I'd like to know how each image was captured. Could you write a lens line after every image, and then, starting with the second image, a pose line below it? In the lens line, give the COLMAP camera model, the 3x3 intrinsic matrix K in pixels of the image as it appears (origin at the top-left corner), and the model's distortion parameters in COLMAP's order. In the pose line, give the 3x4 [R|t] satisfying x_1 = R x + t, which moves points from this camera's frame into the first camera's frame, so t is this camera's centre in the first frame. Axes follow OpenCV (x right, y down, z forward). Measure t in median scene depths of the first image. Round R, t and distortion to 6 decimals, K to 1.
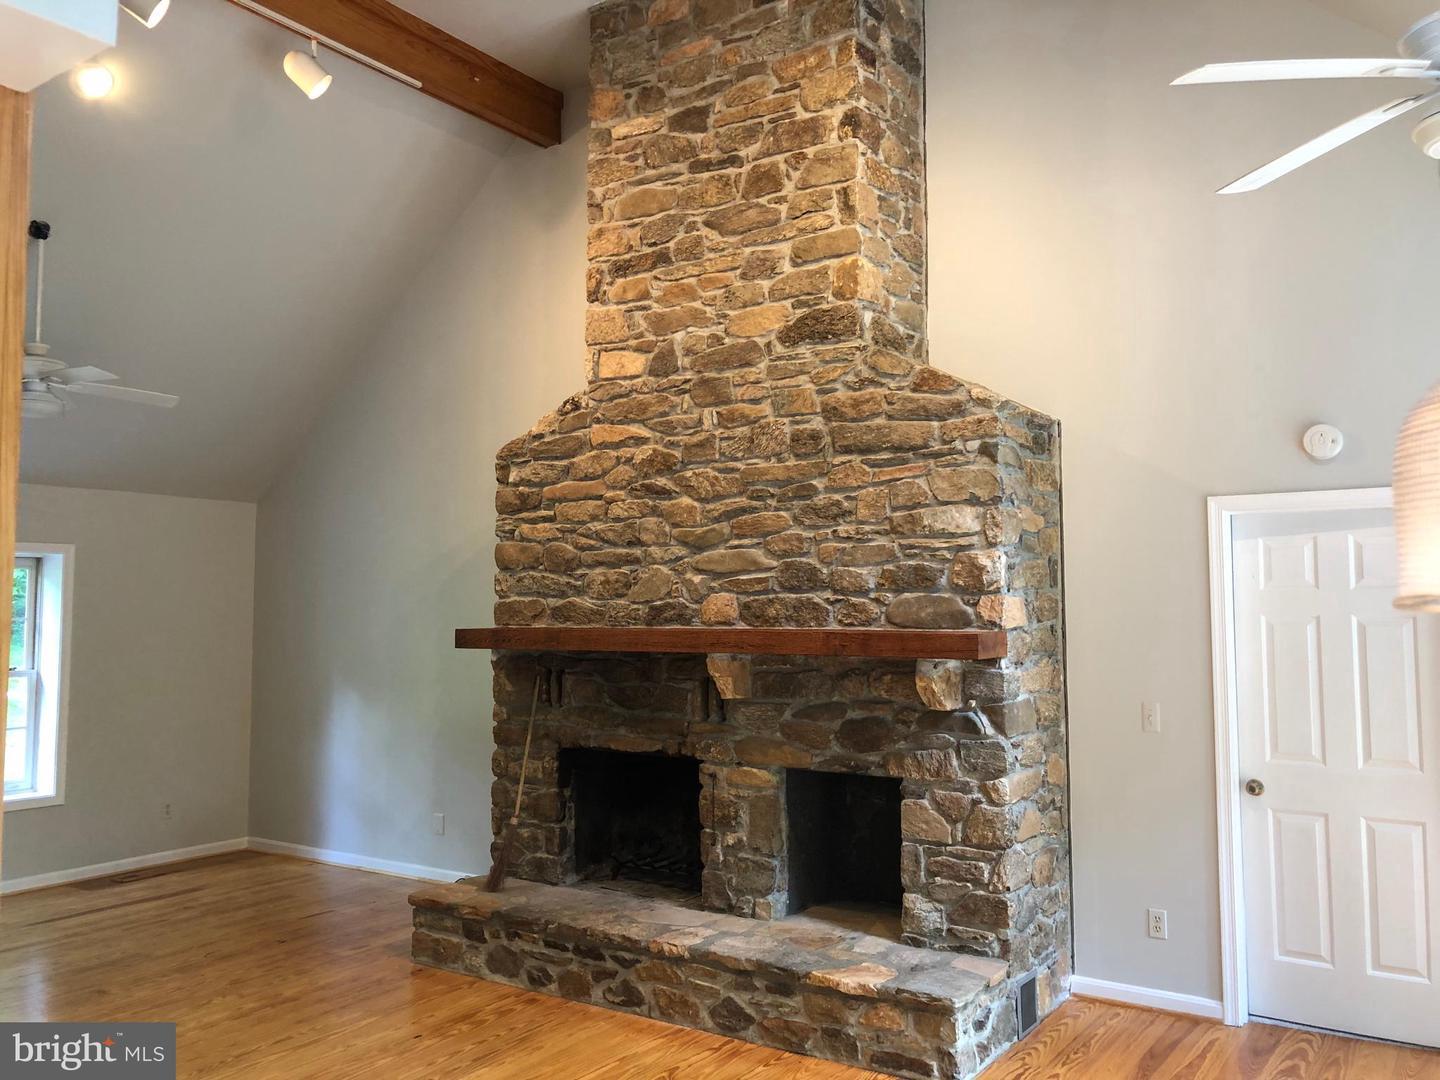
lens RADIAL K [[1188.3, 0, 704.7], [0, 1188.3, 513.7], [0, 0, 1]] dist [0.010460, 0.005315]
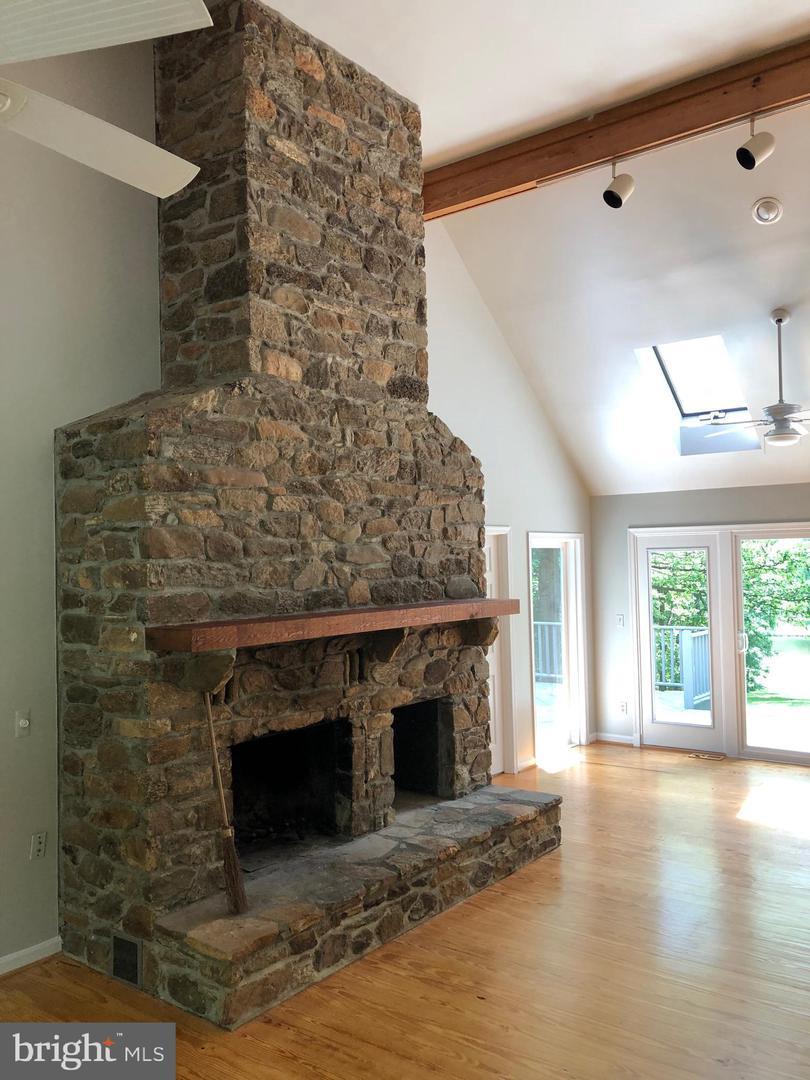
lens RADIAL K [[891.3, 0, 405.0], [0, 891.3, 540.0], [0, 0, 1]] dist [0.010460, 0.005315]
pose [[0.058328, 0.028318, 0.997896, -0.881603], [-0.056827, 0.998071, -0.025002, 0.044011], [-0.996679, -0.055249, 0.059825, 0.869796]]
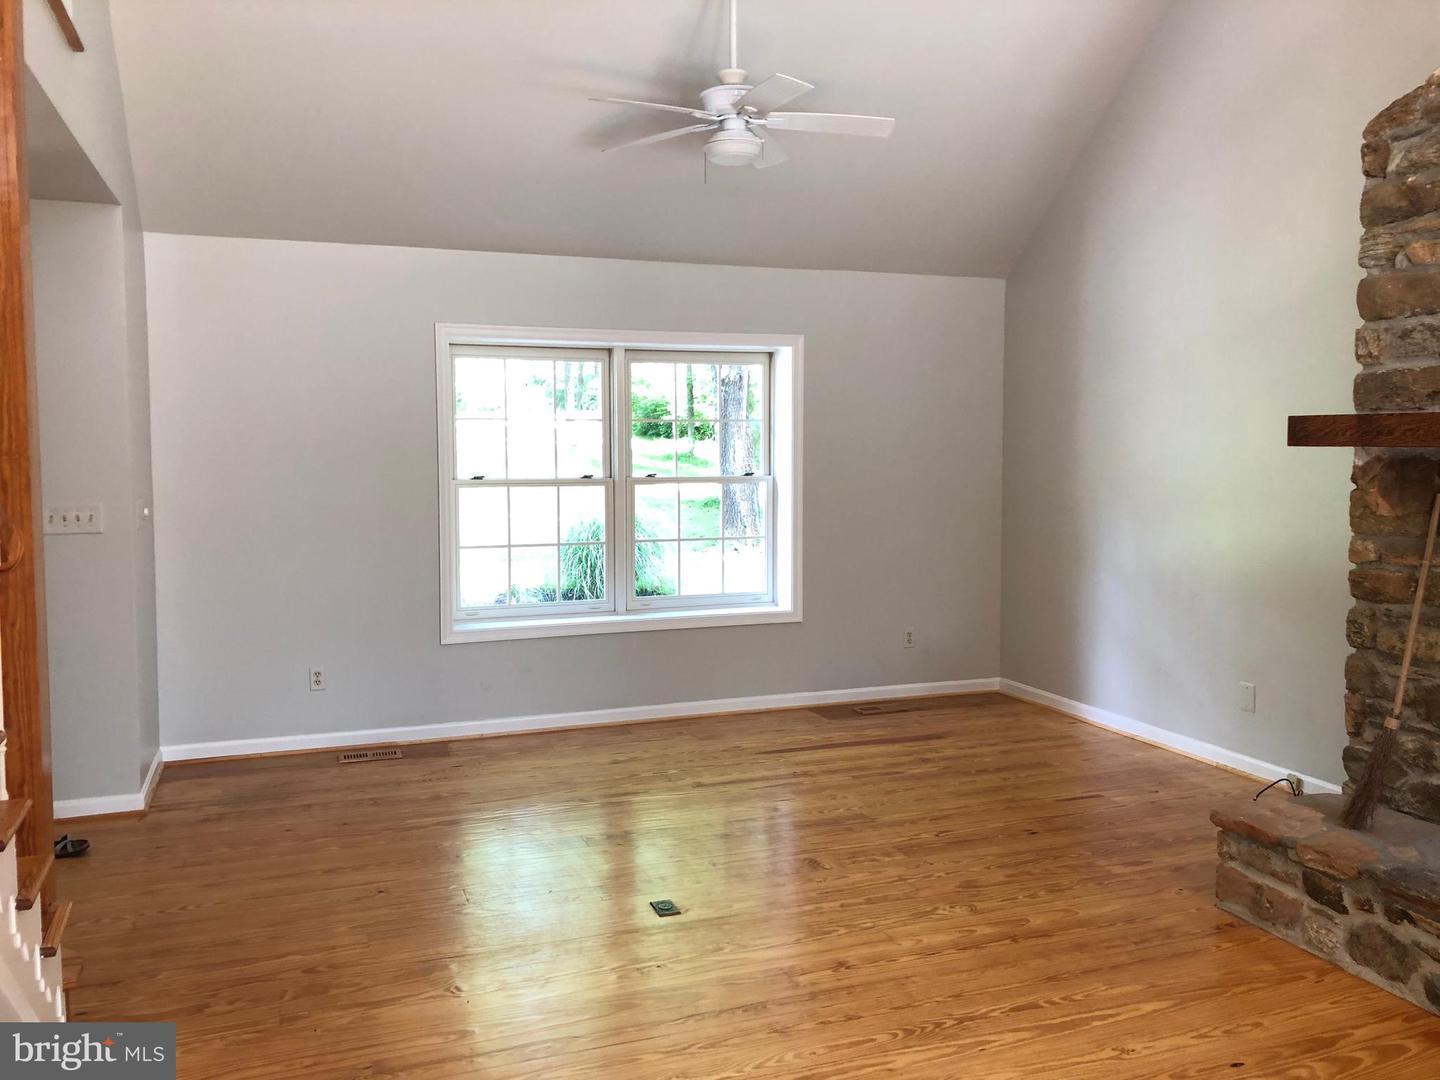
lens RADIAL K [[1188.3, 0, 704.7], [0, 1188.3, 513.7], [0, 0, 1]] dist [0.010460, 0.005315]
pose [[0.810085, 0.034056, -0.585322, -0.093712], [0.052227, 0.990152, 0.129892, 0.053007], [0.583981, -0.135793, 0.800329, 0.321655]]
